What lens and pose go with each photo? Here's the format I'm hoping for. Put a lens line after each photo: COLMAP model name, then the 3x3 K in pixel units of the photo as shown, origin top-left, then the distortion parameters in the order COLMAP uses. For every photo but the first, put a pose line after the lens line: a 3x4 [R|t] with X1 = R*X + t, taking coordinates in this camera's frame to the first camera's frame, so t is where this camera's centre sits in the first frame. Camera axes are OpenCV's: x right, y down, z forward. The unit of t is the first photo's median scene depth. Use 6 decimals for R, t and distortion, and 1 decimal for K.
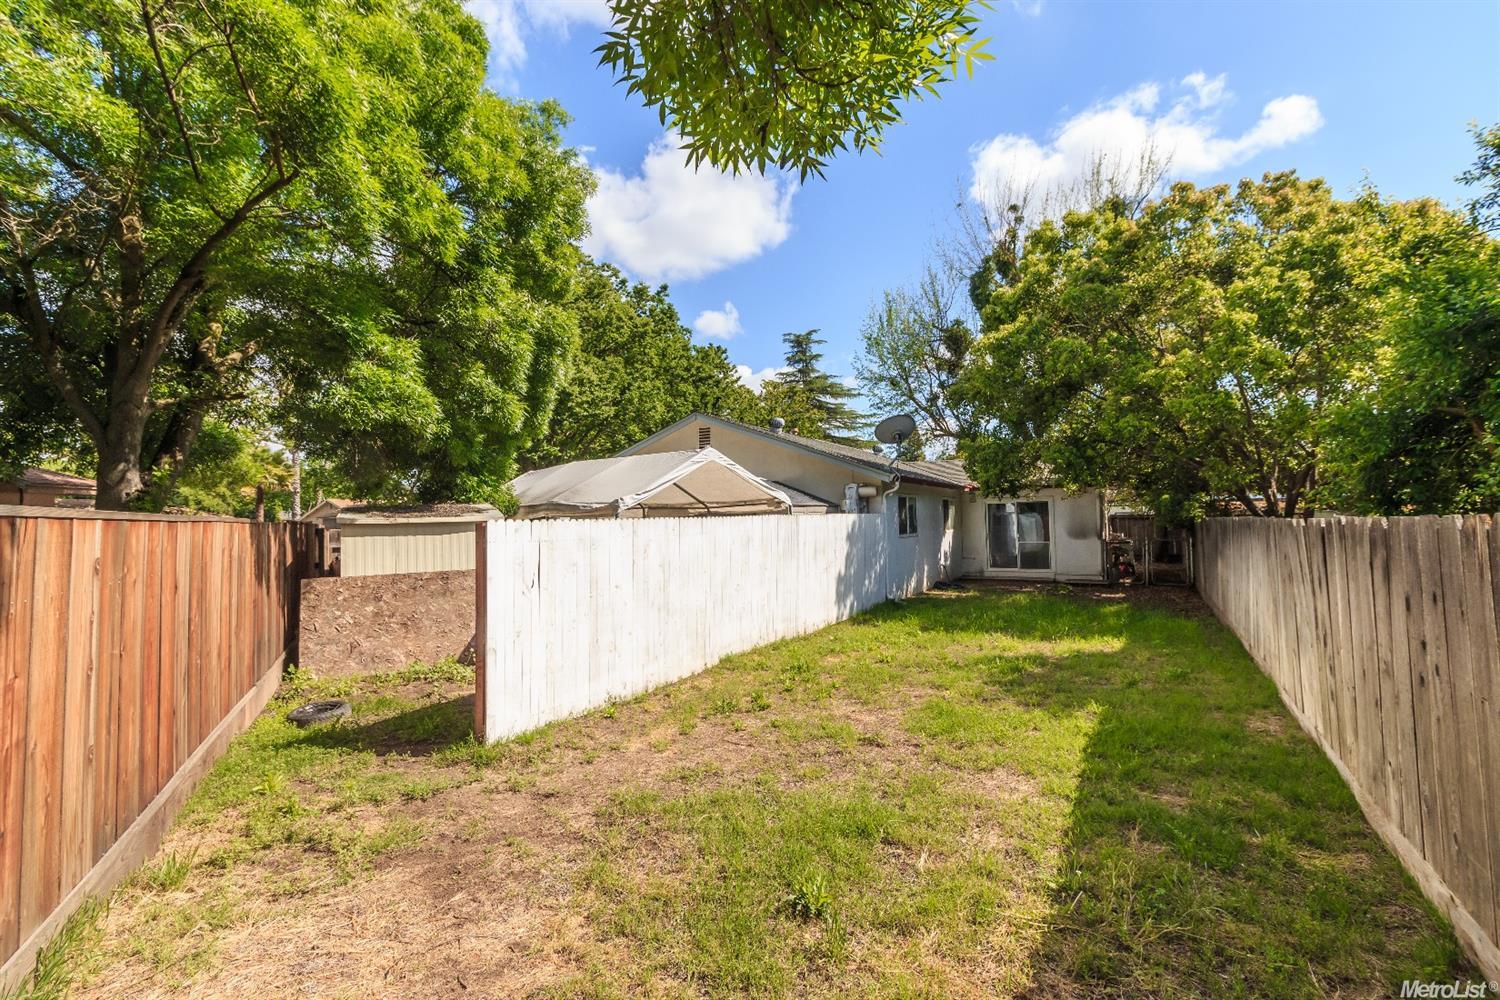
lens RADIAL K [[696.1, 0, 758.7], [0, 696.1, 503.4], [0, 0, 1]] dist [0.002156, -0.000397]
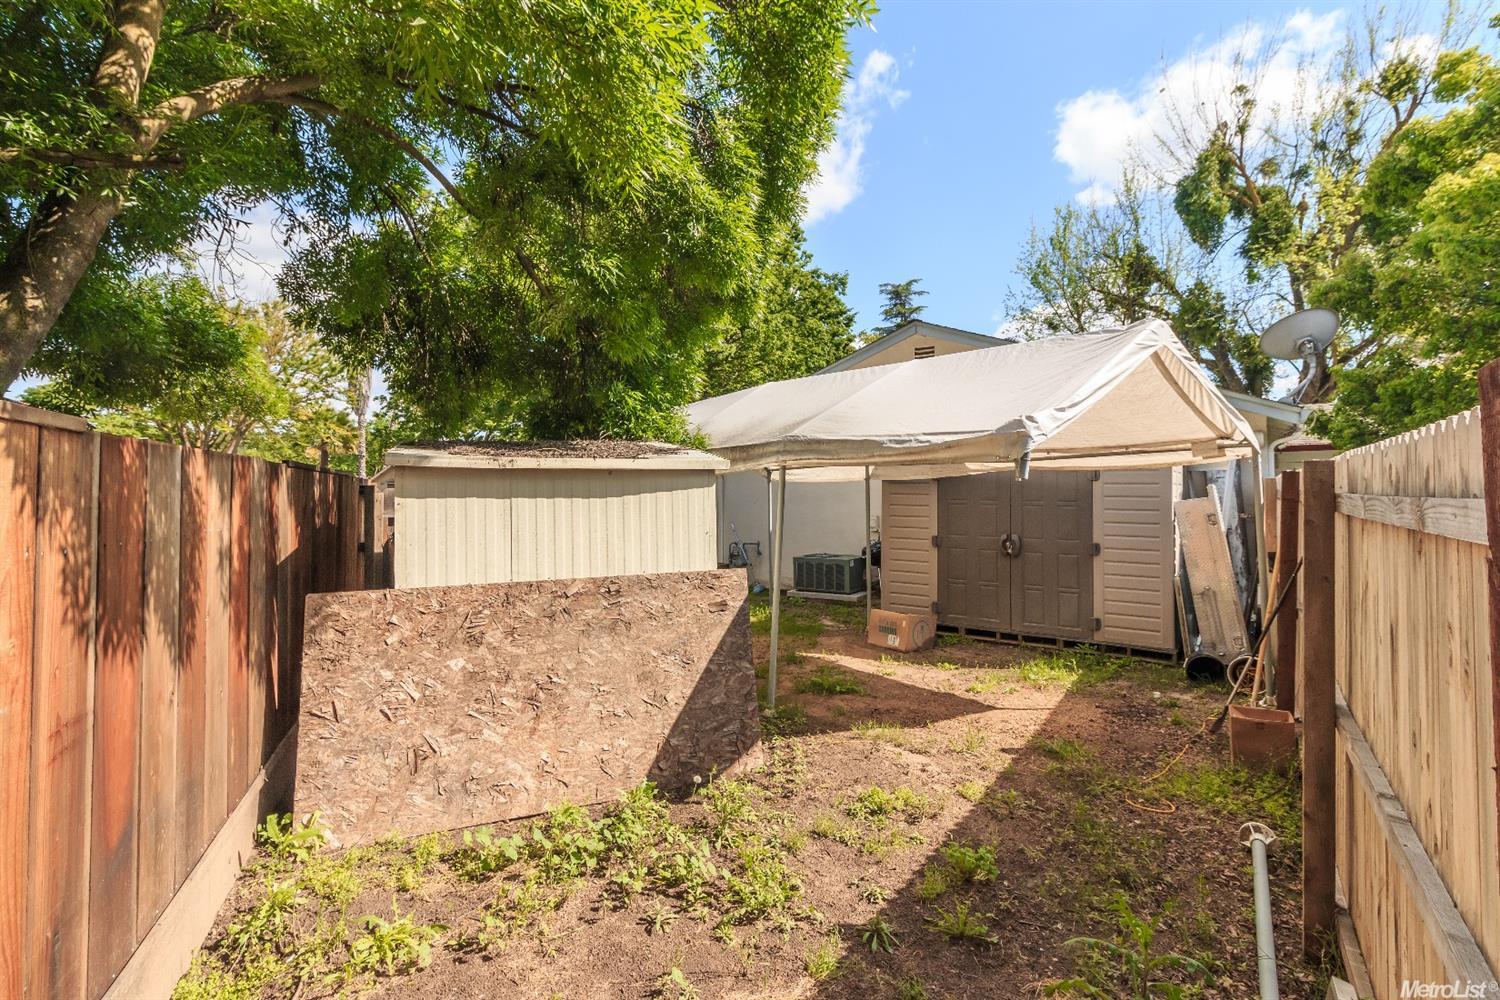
lens RADIAL K [[696.1, 0, 741.8], [0, 696.1, 496.7], [0, 0, 1]] dist [0.002156, -0.000397]
pose [[0.995578, 0.016887, -0.092406, -0.316742], [-0.014320, 0.999495, 0.028372, 0.029449], [0.092839, -0.026924, 0.995317, 0.541047]]
